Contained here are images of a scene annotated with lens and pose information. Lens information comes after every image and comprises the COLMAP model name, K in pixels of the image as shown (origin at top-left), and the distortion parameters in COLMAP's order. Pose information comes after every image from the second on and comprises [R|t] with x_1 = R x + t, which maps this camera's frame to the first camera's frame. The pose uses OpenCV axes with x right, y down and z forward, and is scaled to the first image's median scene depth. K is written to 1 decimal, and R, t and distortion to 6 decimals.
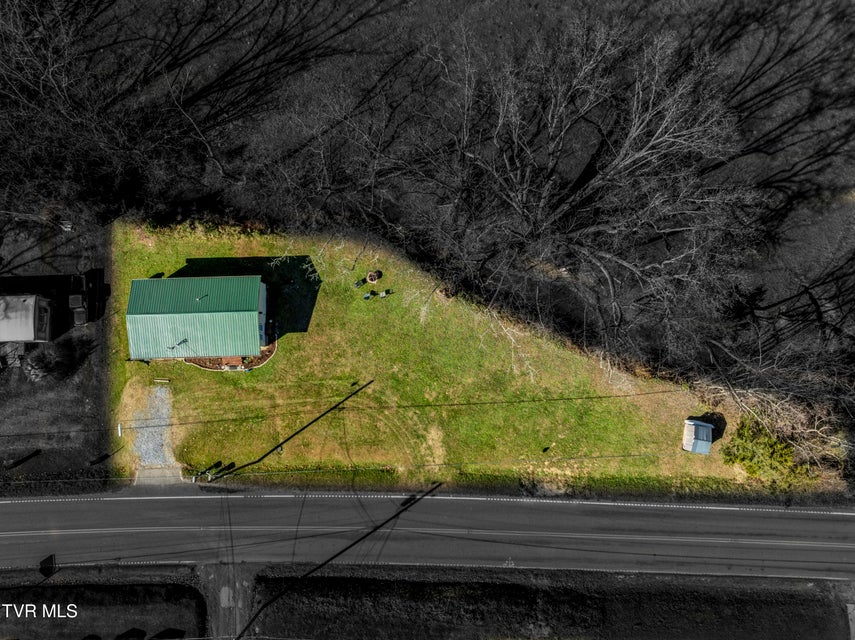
lens RADIAL K [[604.6, 0, 432.2], [0, 604.6, 317.4], [0, 0, 1]] dist [-0.041310, 0.004958]
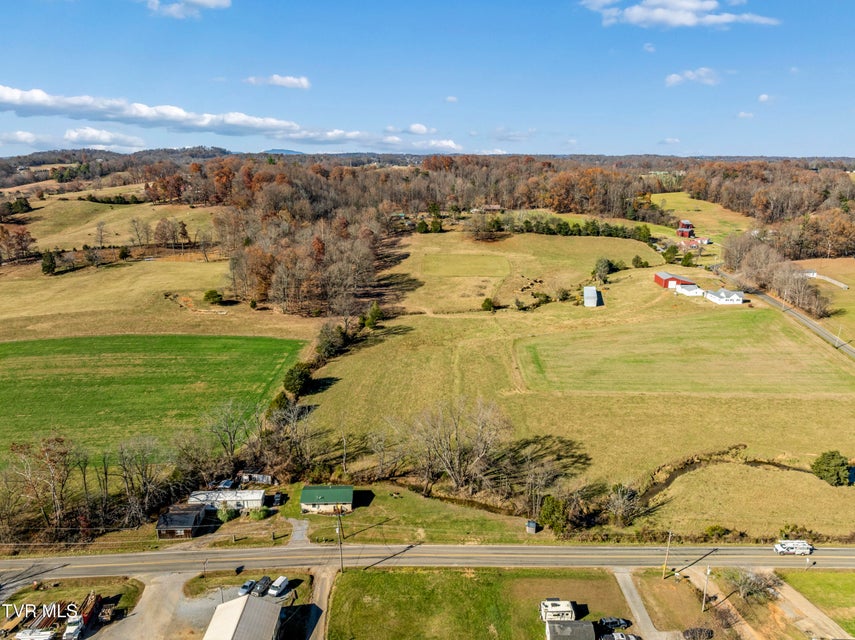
lens RADIAL K [[604.6, 0, 432.2], [0, 604.6, 317.4], [0, 0, 1]] dist [-0.041310, 0.004958]
pose [[0.999544, -0.002850, 0.030059, -0.019231], [0.029141, 0.351717, -0.935653, 2.093976], [-0.007905, 0.936102, 0.351640, -0.603869]]
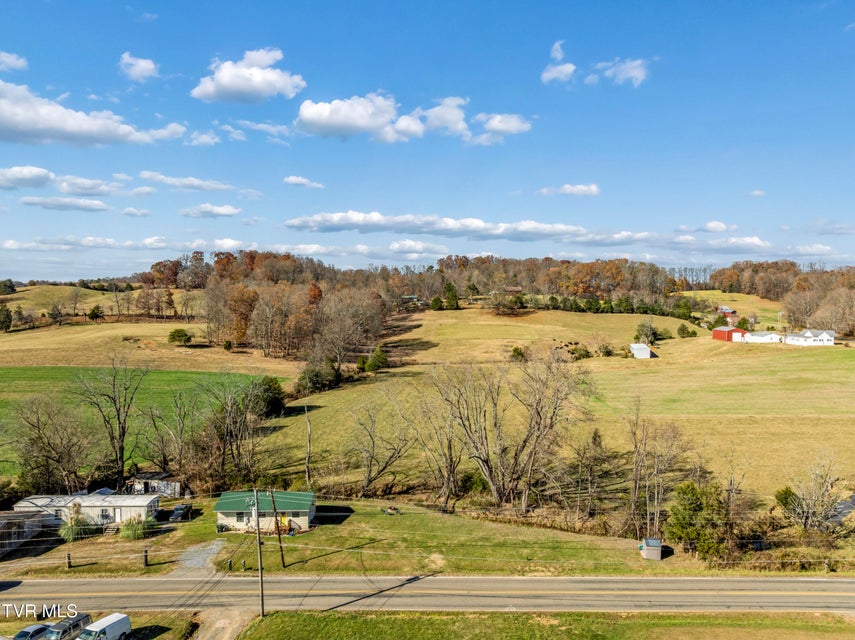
lens RADIAL K [[604.6, 0, 432.2], [0, 604.6, 317.4], [0, 0, 1]] dist [-0.041310, 0.004958]
pose [[0.999960, -0.004772, 0.007545, -0.010087], [0.008095, 0.128299, -0.991702, 1.323015], [0.003764, 0.991724, 0.128333, 0.368905]]
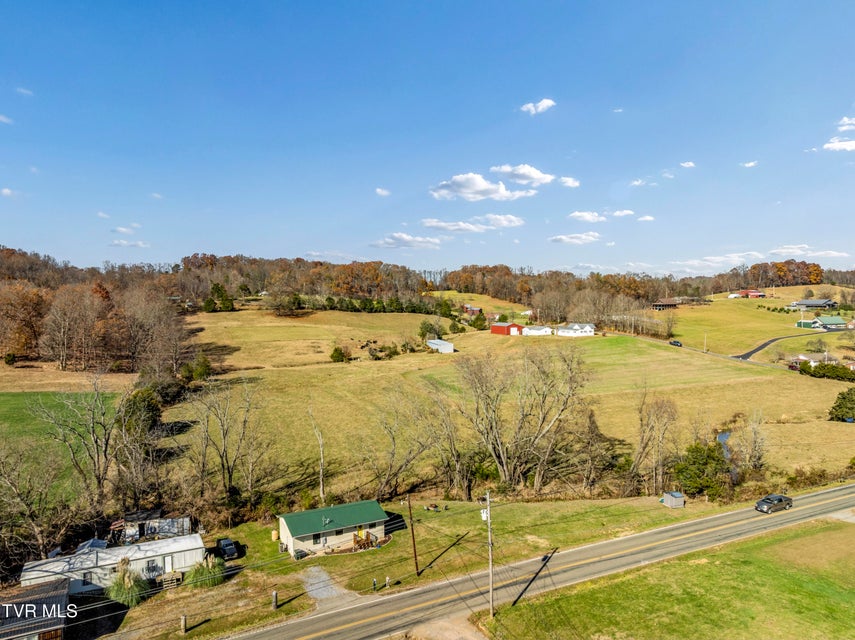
lens RADIAL K [[604.6, 0, 432.2], [0, 604.6, 317.4], [0, 0, 1]] dist [-0.041310, 0.004958]
pose [[0.891391, -0.023209, 0.452640, -0.762338], [0.451866, 0.123067, -0.883556, 1.186534], [-0.035199, 0.992127, 0.120189, 0.375789]]
